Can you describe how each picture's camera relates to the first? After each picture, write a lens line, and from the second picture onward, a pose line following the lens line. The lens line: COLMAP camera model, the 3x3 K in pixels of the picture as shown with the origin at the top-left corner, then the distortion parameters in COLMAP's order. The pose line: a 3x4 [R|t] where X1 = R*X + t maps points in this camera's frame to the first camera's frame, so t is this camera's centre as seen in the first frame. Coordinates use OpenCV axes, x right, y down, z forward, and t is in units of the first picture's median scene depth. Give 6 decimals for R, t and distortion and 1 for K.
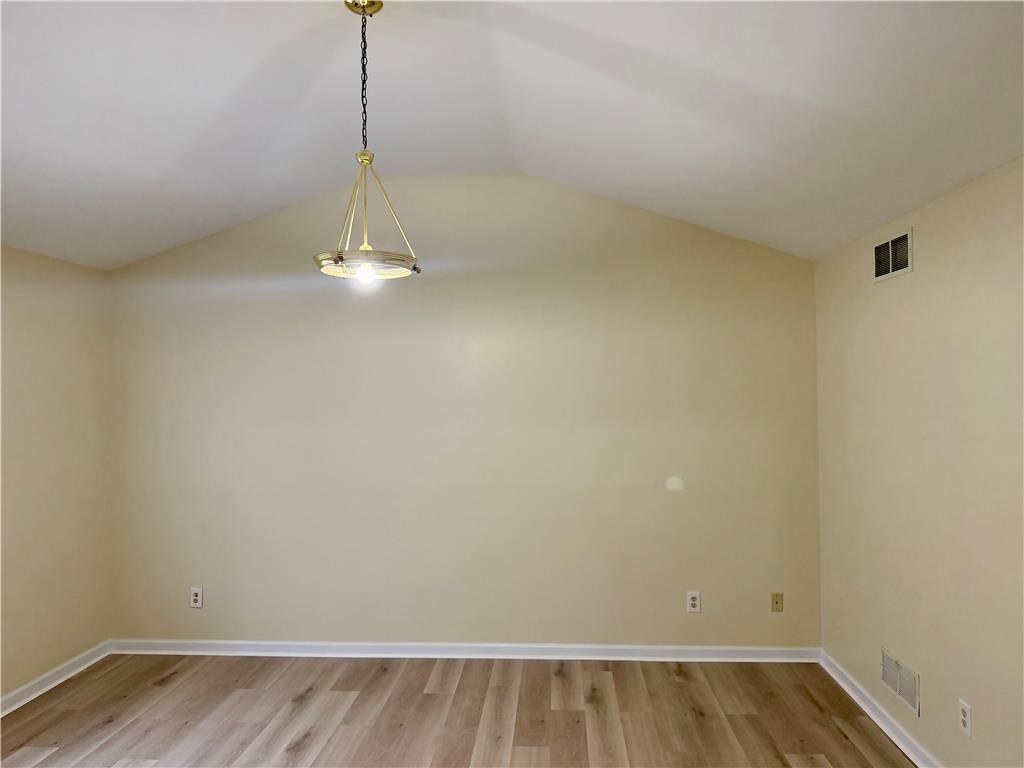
lens RADIAL K [[719.8, 0, 520.6], [0, 719.8, 390.8], [0, 0, 1]] dist [0.017154, -0.026684]
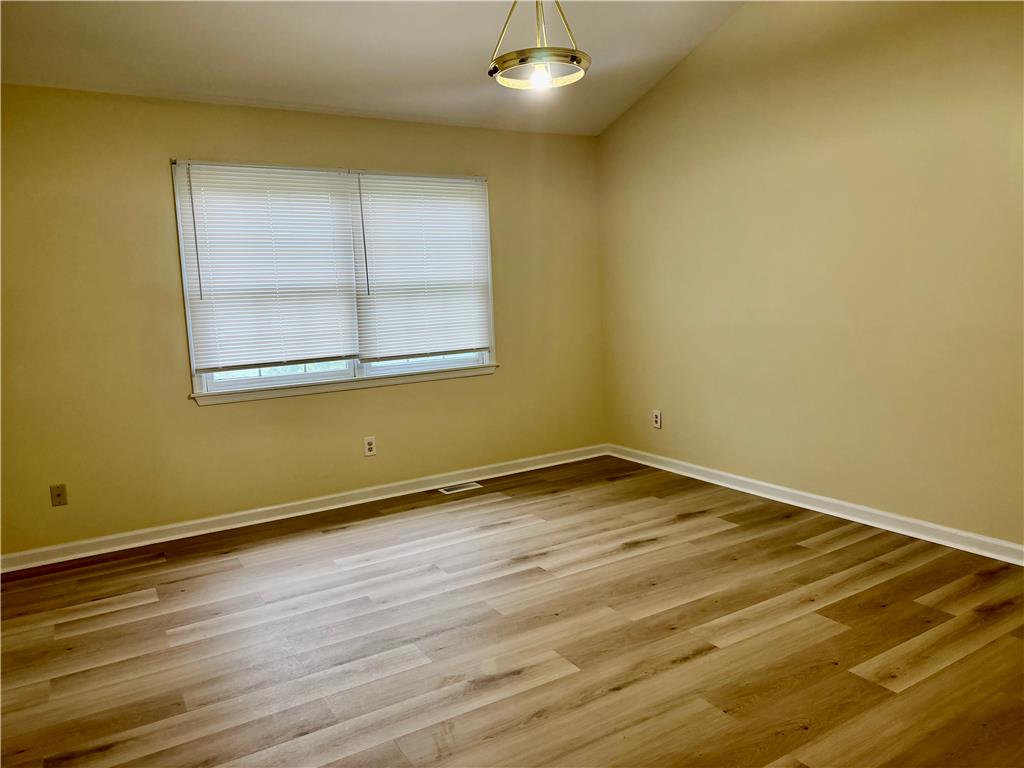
lens RADIAL K [[719.8, 0, 510.3], [0, 719.8, 374.4], [0, 0, 1]] dist [0.017154, -0.026684]
pose [[0.552072, 0.071902, -0.830690, 0.418967], [0.049418, 0.991702, 0.118681, 0.084693], [0.832330, -0.106572, 0.543938, 0.237056]]
